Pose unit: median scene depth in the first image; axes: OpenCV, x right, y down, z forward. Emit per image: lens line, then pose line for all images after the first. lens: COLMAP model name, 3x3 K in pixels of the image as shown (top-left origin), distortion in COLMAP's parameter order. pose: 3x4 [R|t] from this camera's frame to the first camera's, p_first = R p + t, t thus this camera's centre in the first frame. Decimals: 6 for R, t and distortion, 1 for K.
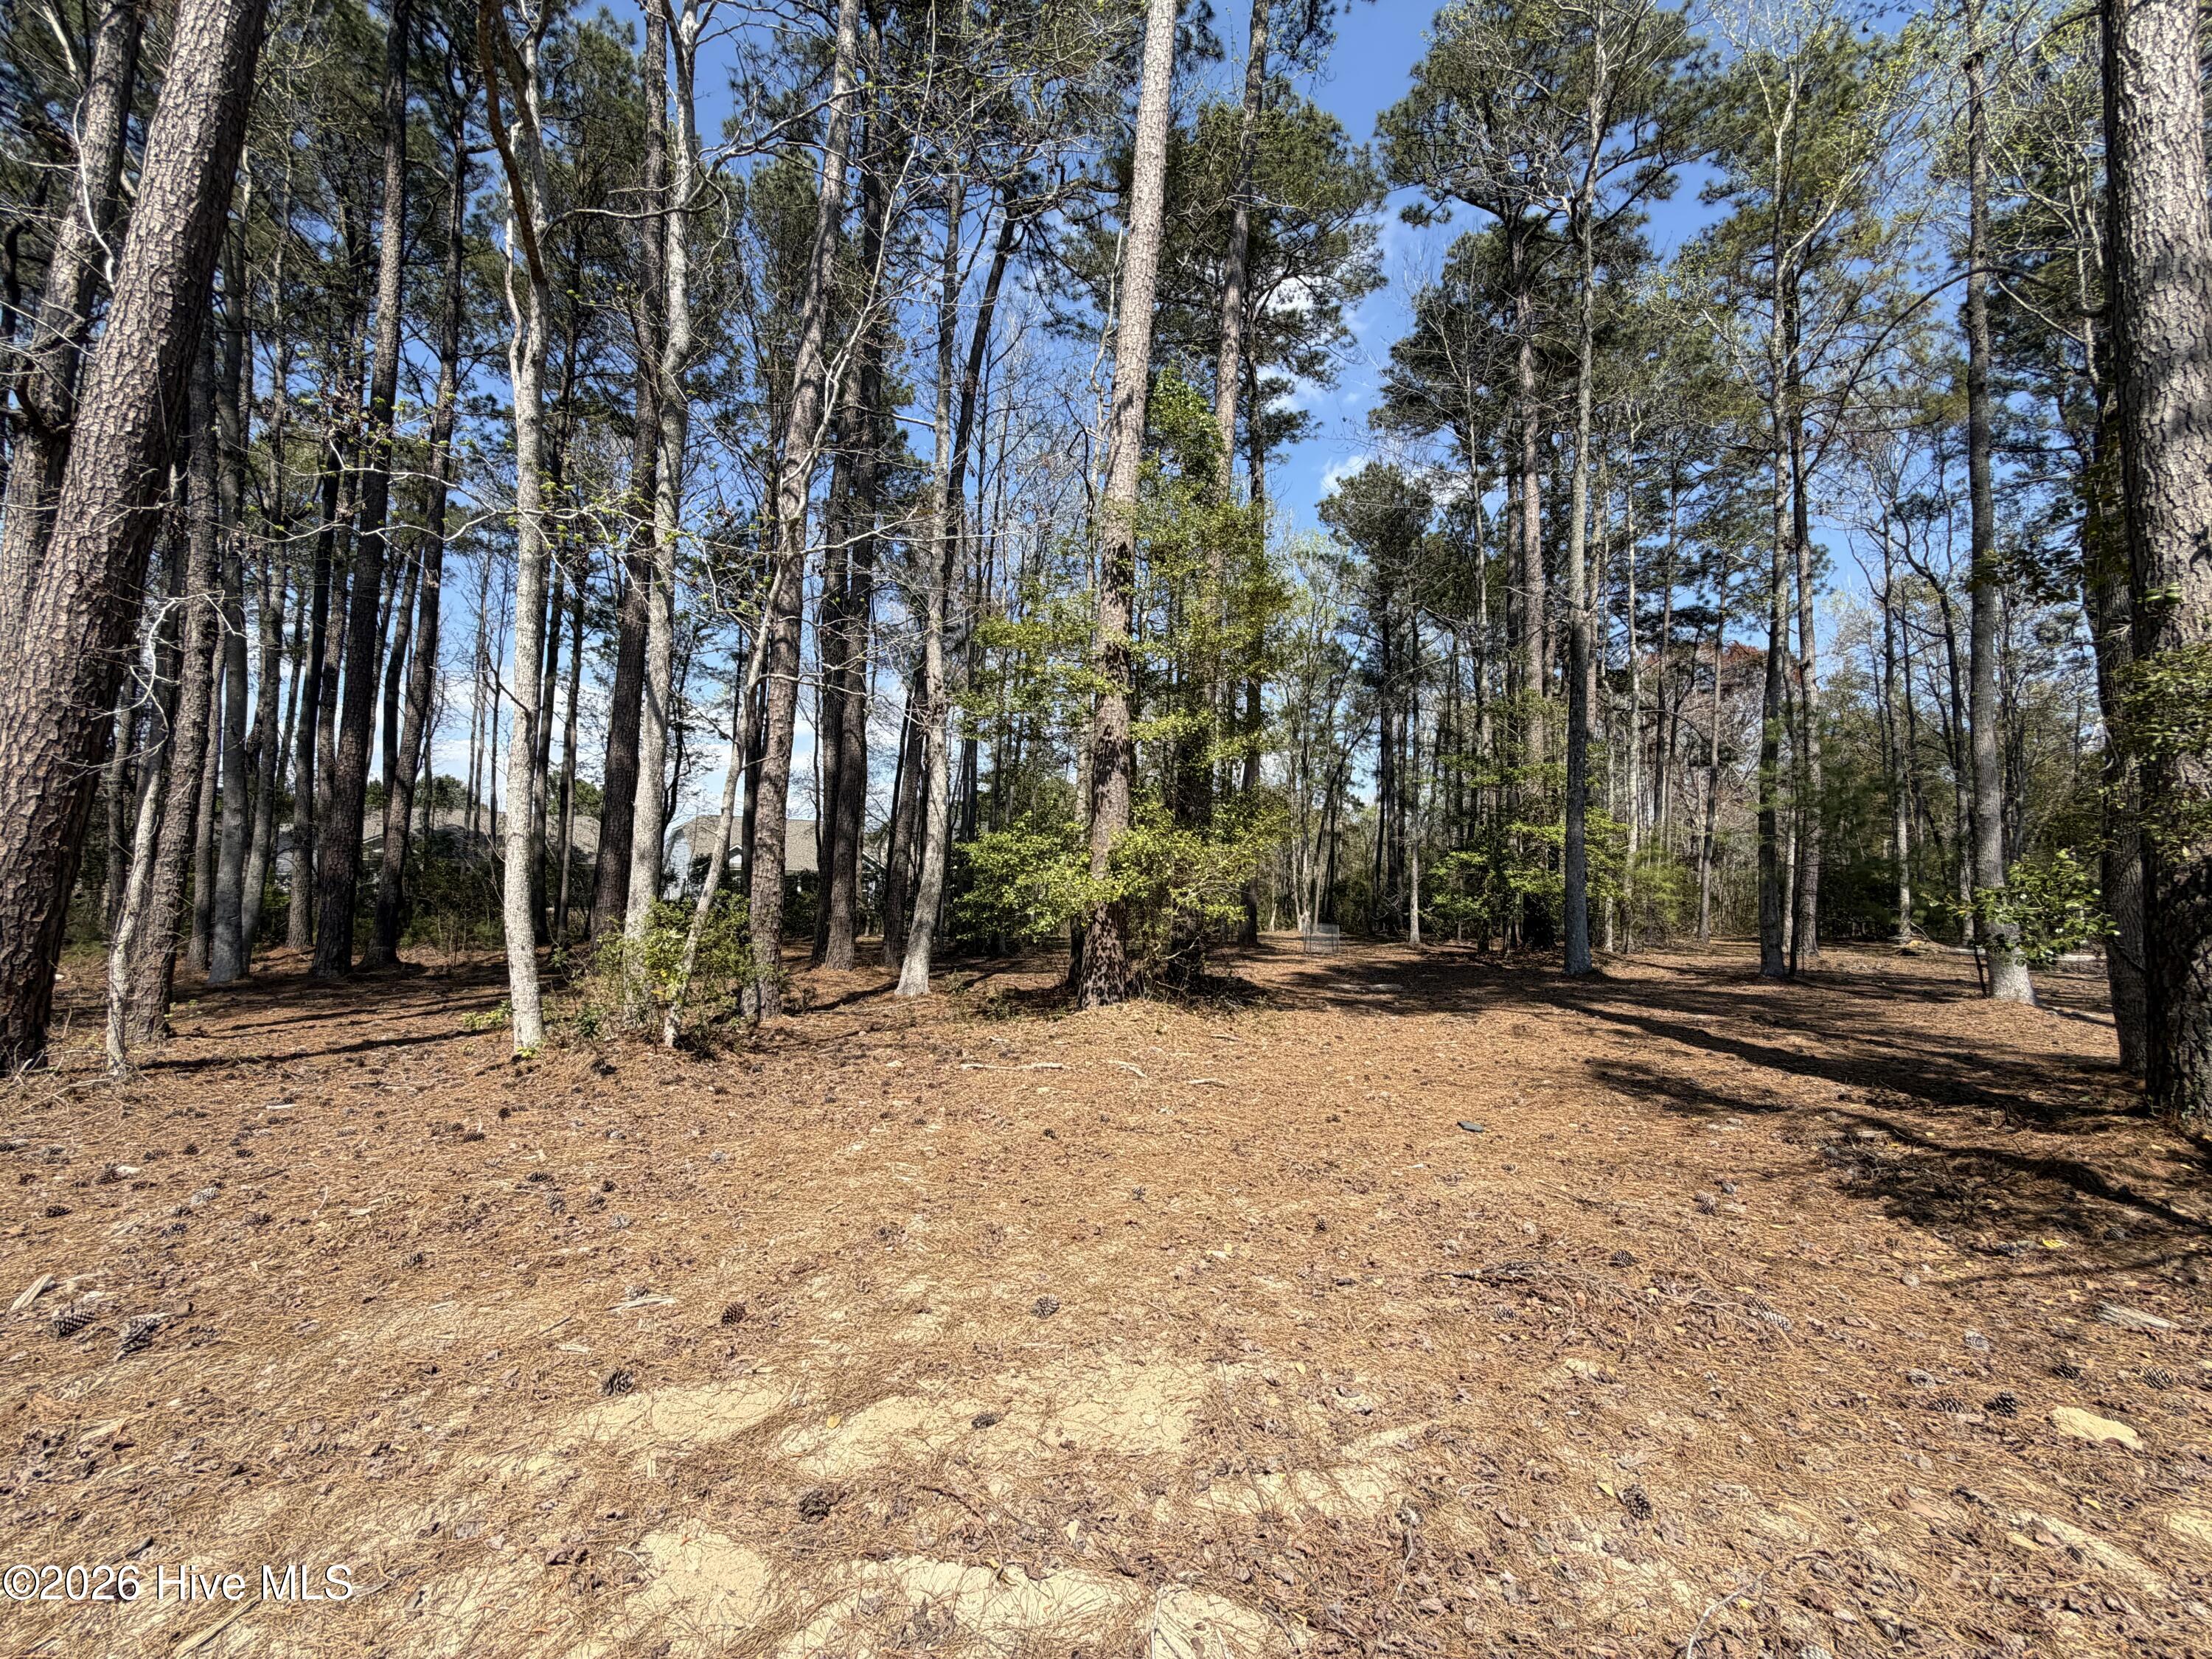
lens RADIAL K [[880.9, 0, 1099.3], [0, 880.9, 828.0], [0, 0, 1]] dist [-0.000610, -0.000004]
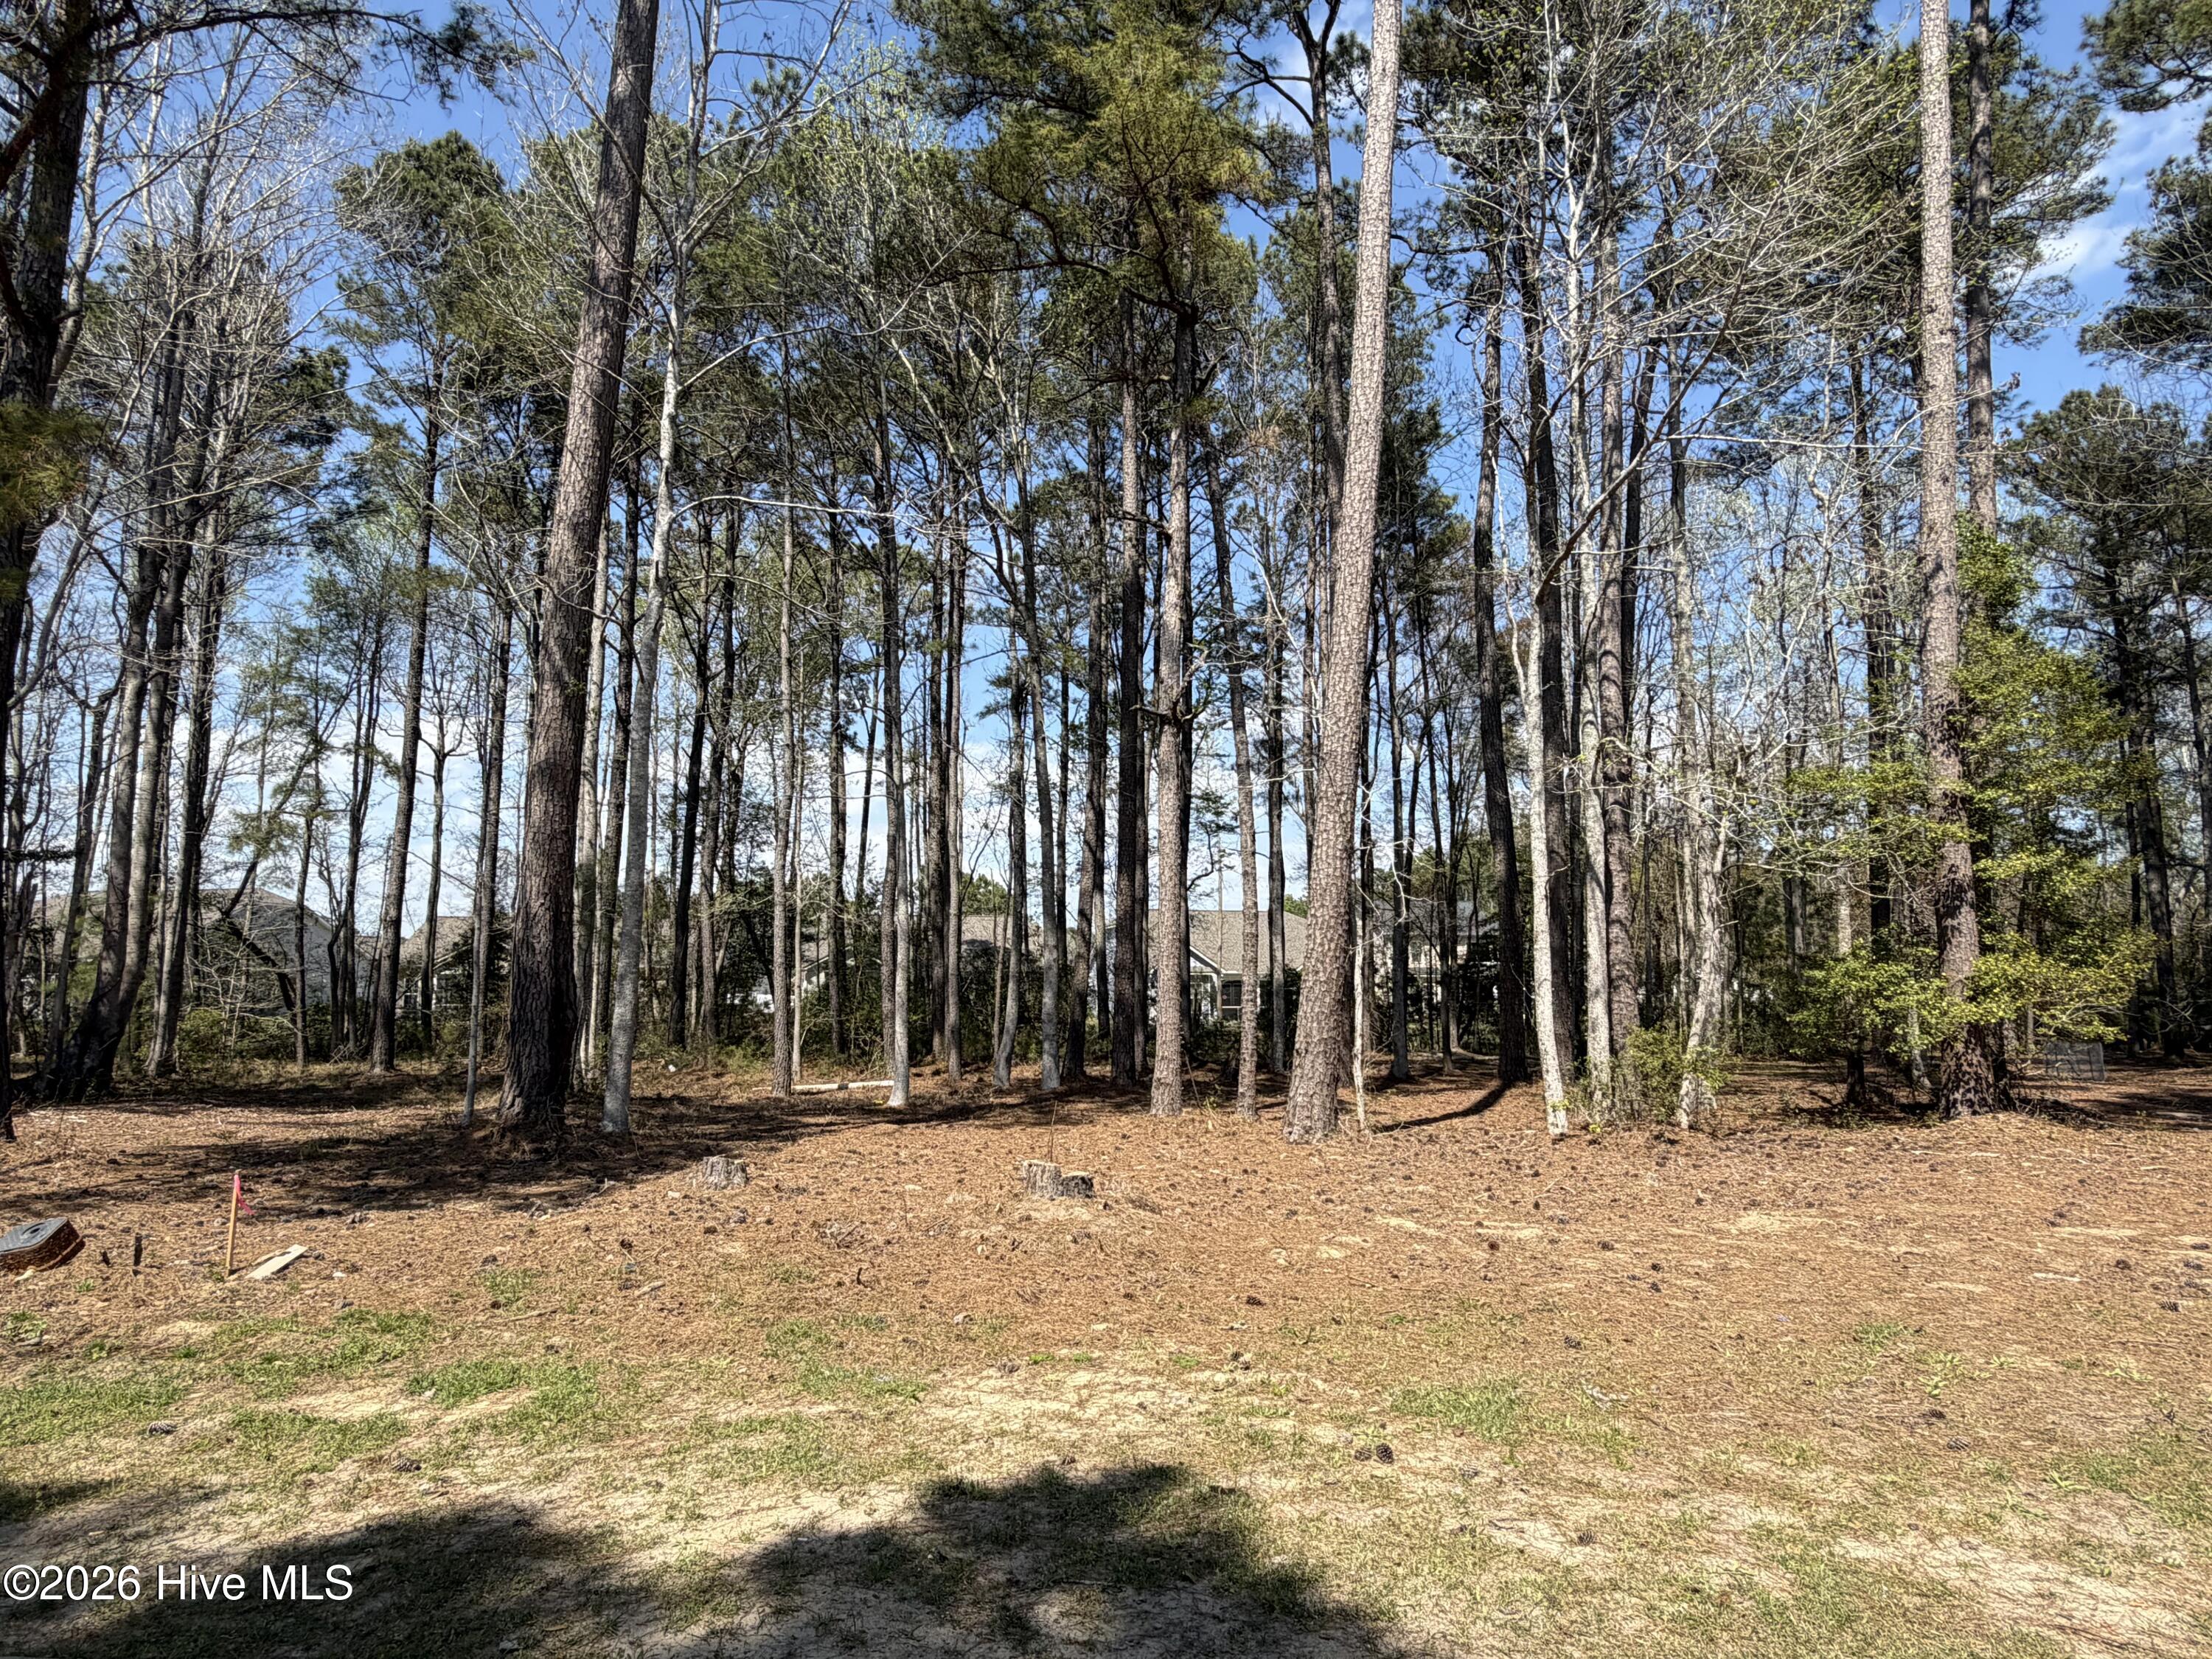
lens RADIAL K [[1232.9, 0, 1099.4], [0, 1232.9, 834.3], [0, 0, 1]] dist [0.002305, -0.000921]
pose [[0.936484, -0.056141, -0.346187, -0.532221], [0.036661, 0.997367, -0.062569, -0.111270], [0.348789, 0.045903, 0.936077, -0.985394]]
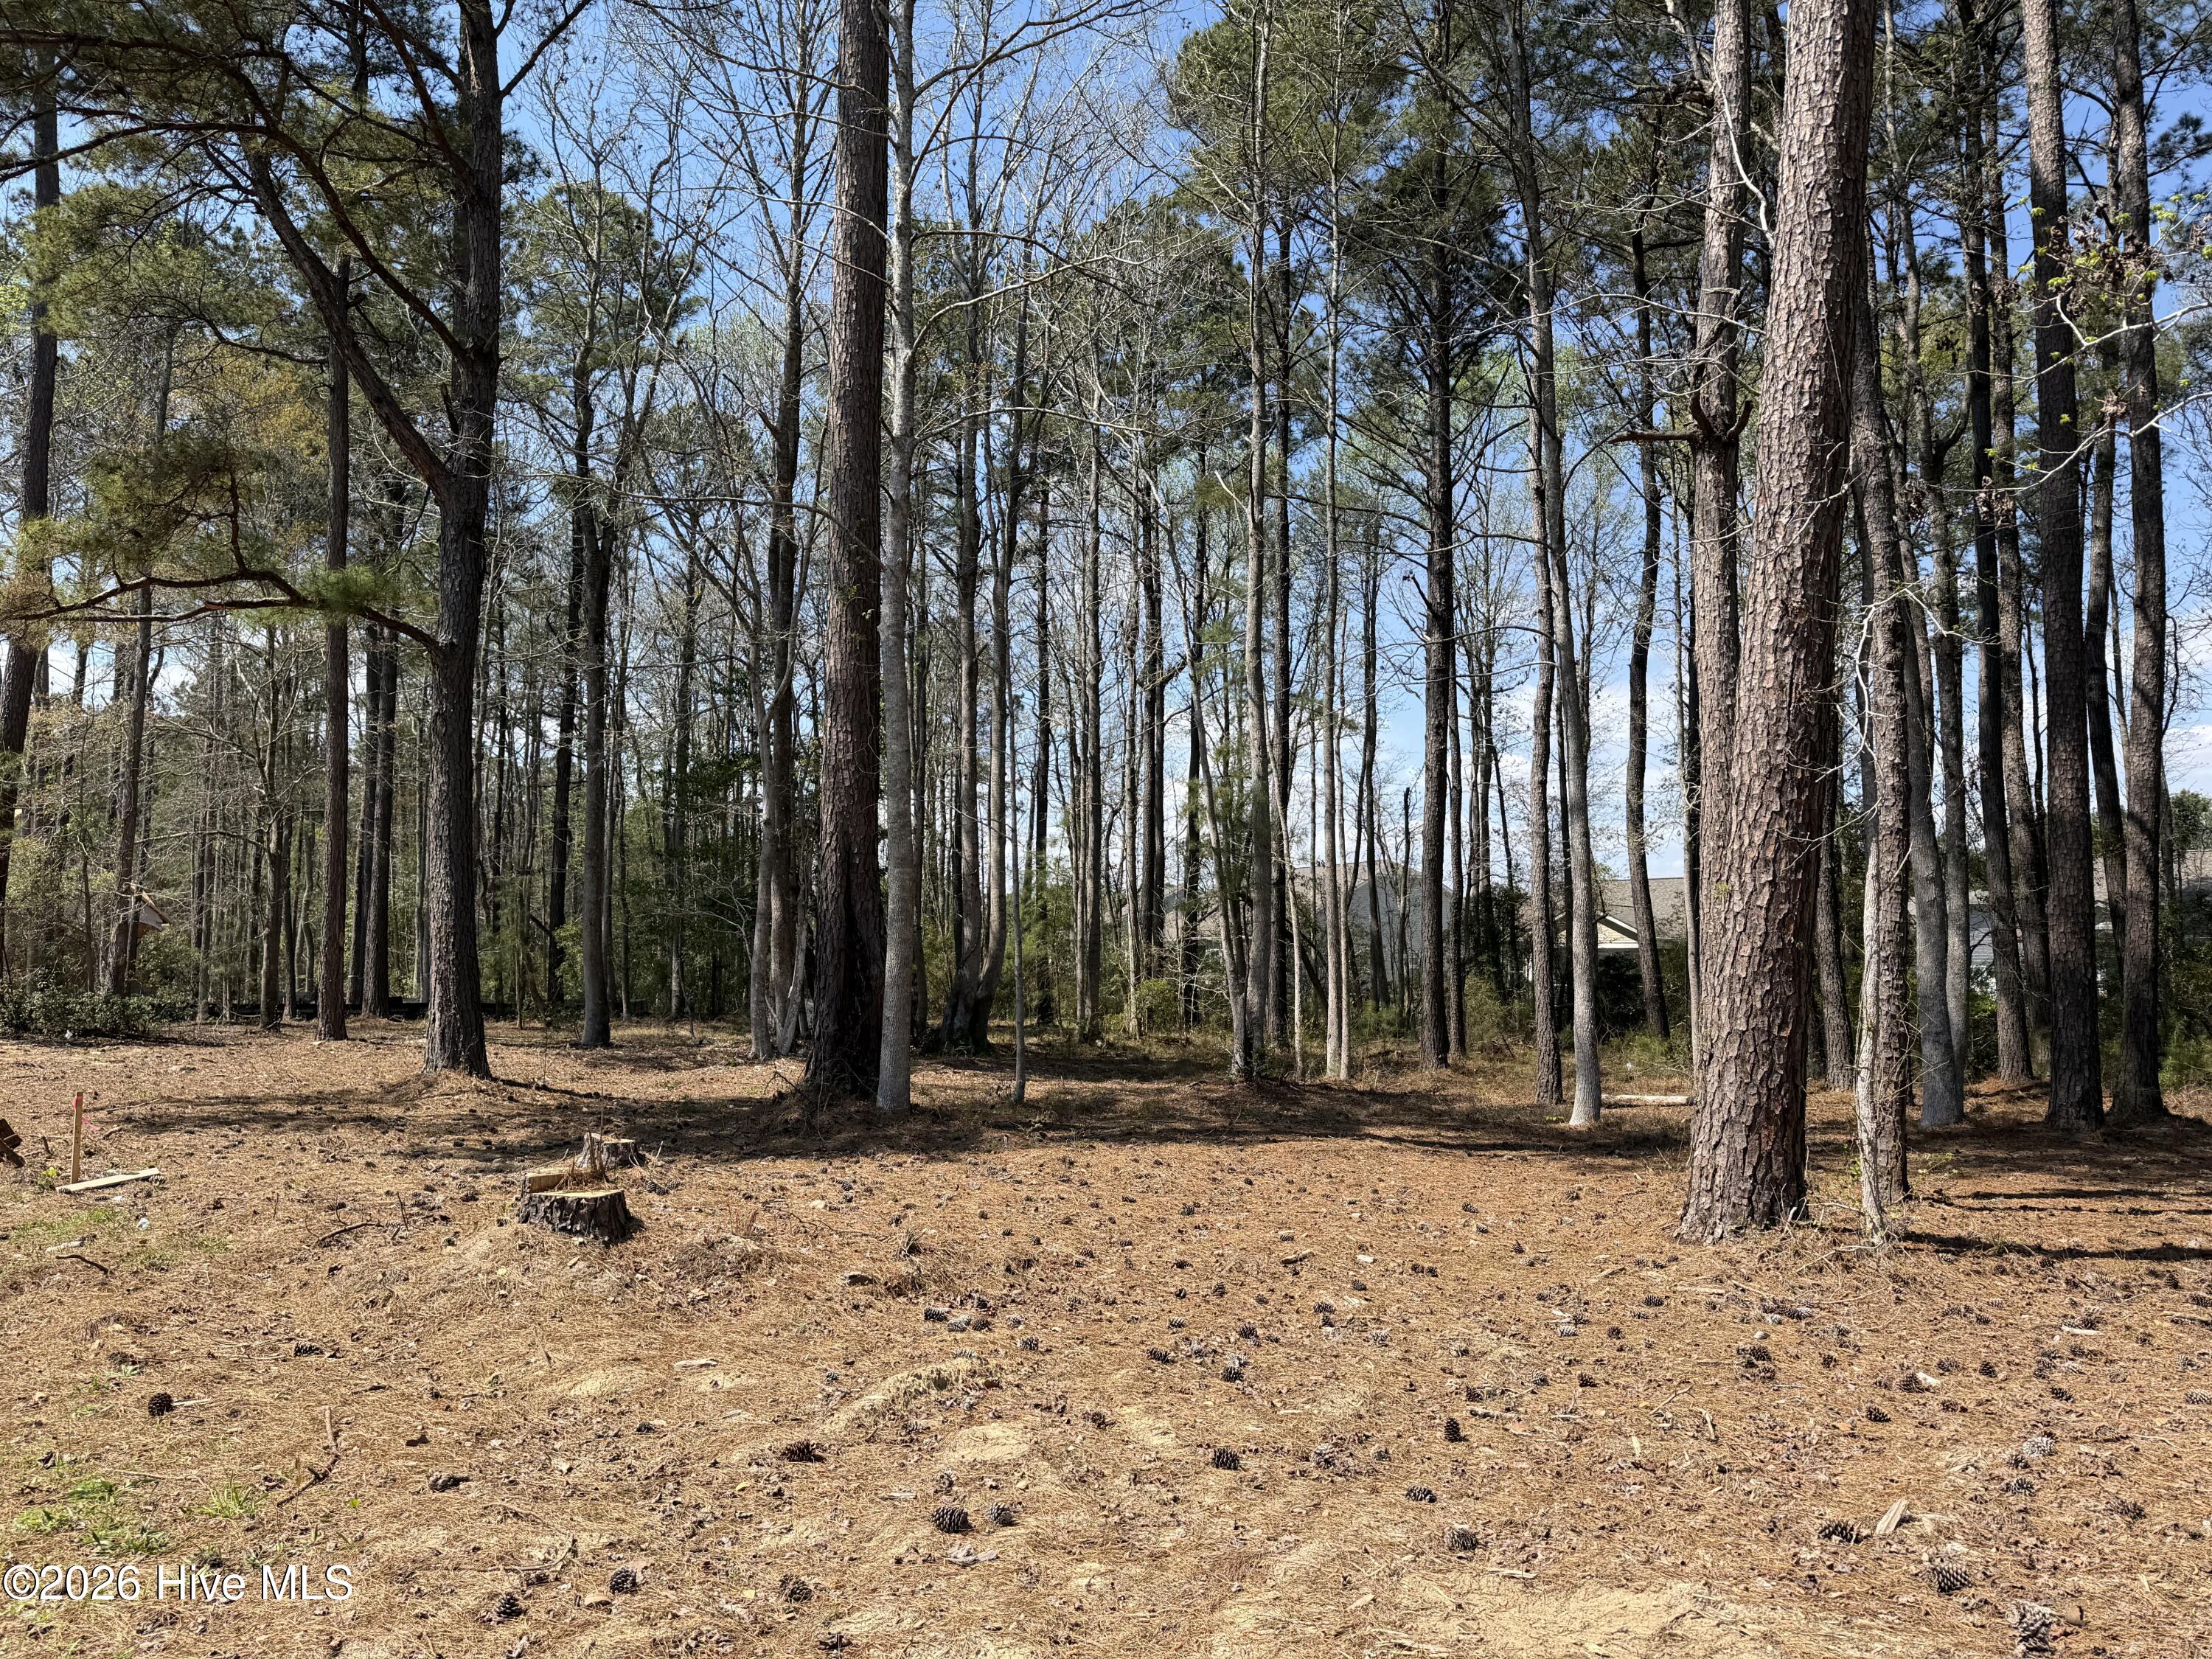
lens RADIAL K [[1549.9, 0, 1114.7], [0, 1549.9, 840.4], [0, 0, 1]] dist [0.058790, -0.074822]
pose [[0.323646, -0.089323, -0.941953, -0.022607], [0.065858, 0.995246, -0.071749, -0.007126], [0.943884, -0.038814, 0.327990, -0.032334]]
